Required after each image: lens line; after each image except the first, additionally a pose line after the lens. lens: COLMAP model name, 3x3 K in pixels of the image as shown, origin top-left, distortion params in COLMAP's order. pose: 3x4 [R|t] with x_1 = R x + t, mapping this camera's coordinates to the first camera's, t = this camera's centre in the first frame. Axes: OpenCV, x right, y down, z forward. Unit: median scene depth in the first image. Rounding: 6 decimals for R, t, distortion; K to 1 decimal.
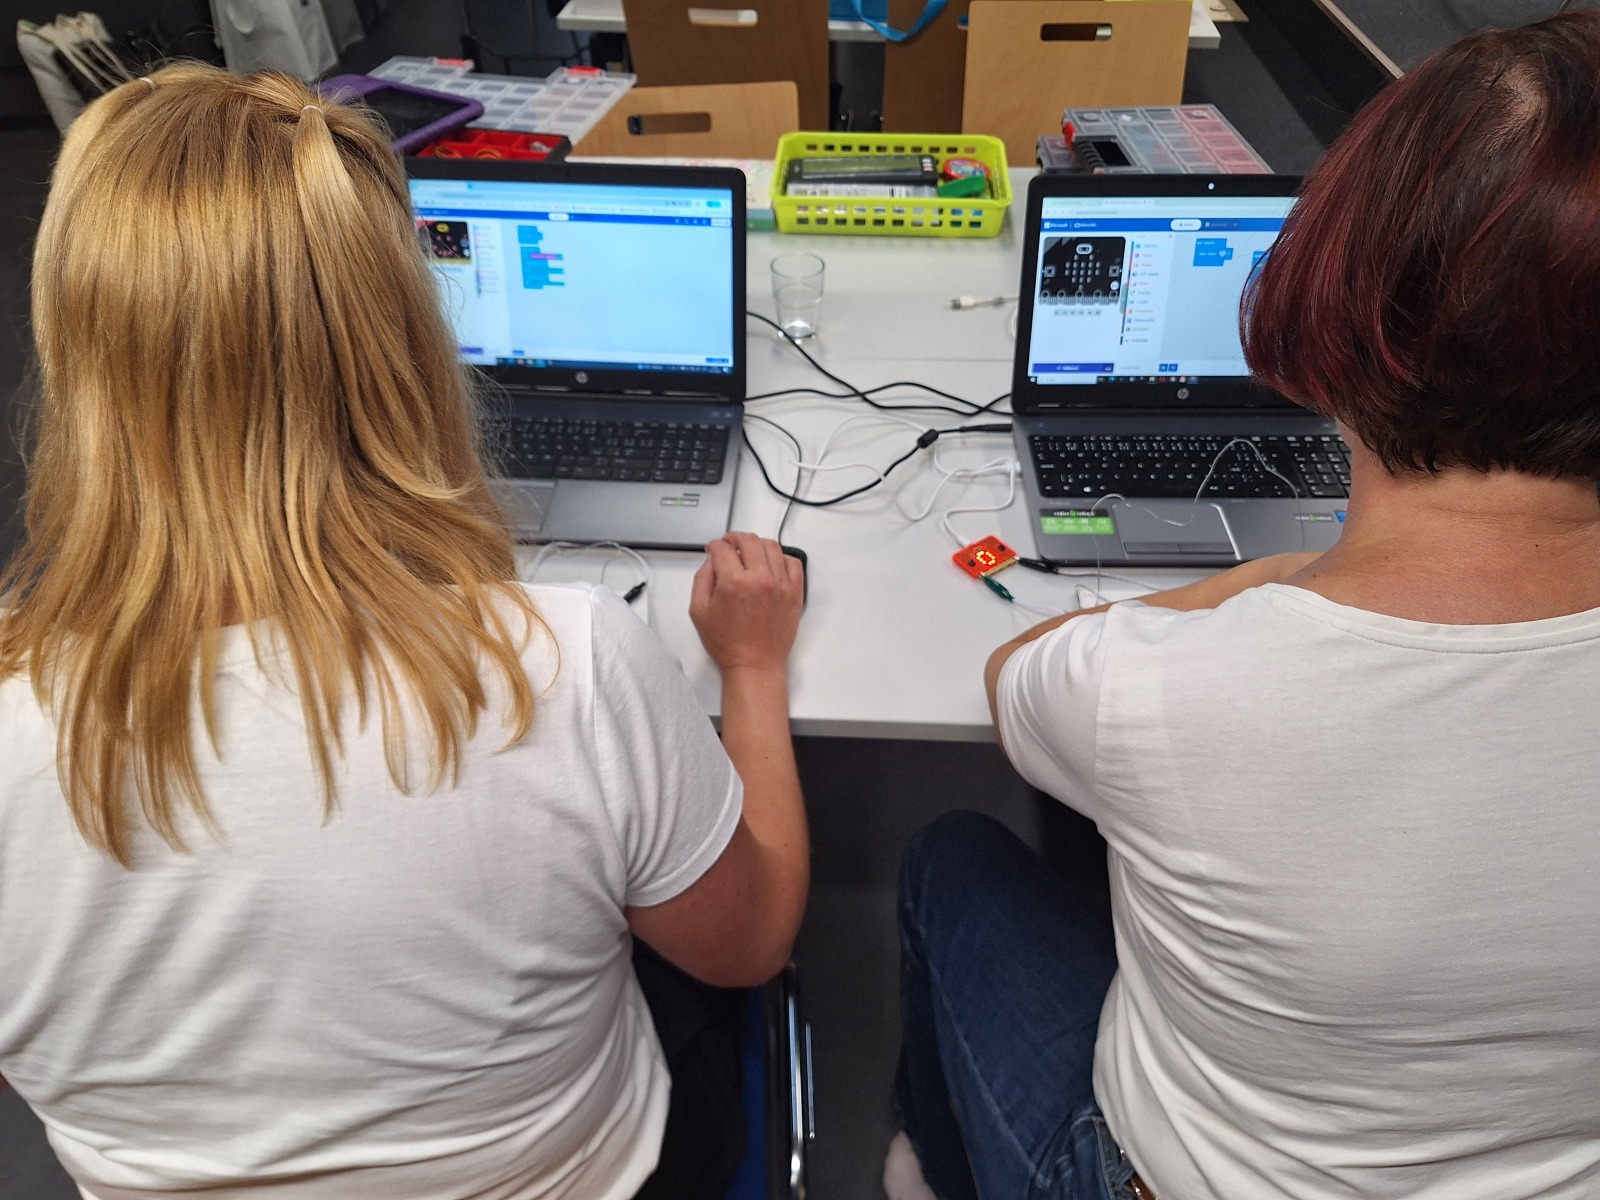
lens RADIAL K [[1084.8, 0, 798.9], [0, 1084.8, 610.1], [0, 0, 1]] dist [0.072197, -0.064347]
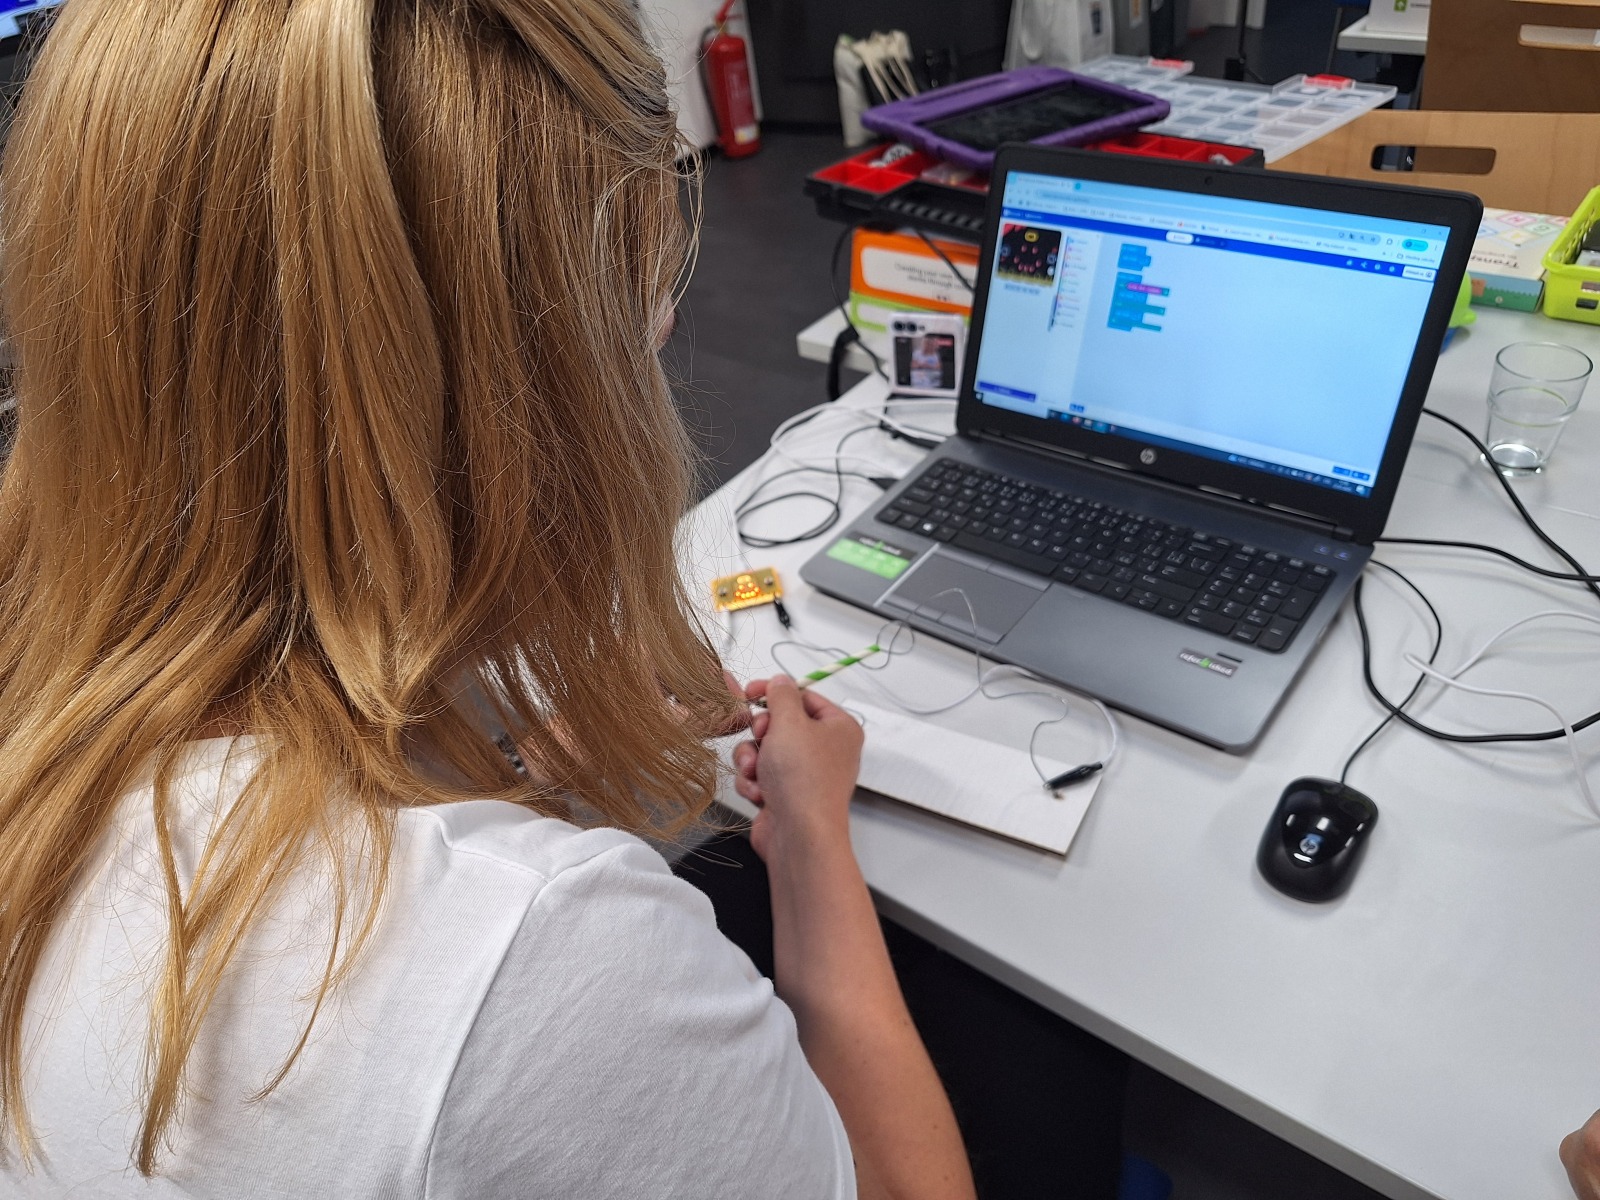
lens RADIAL K [[1186.0, 0, 803.1], [0, 1186.0, 616.7], [0, 0, 1]] dist [0.108688, -0.146857]
pose [[0.823194, 0.280969, -0.493364, 0.037008], [-0.310447, 0.950307, 0.023205, -0.059679], [0.475367, 0.134061, 0.869513, 0.213935]]
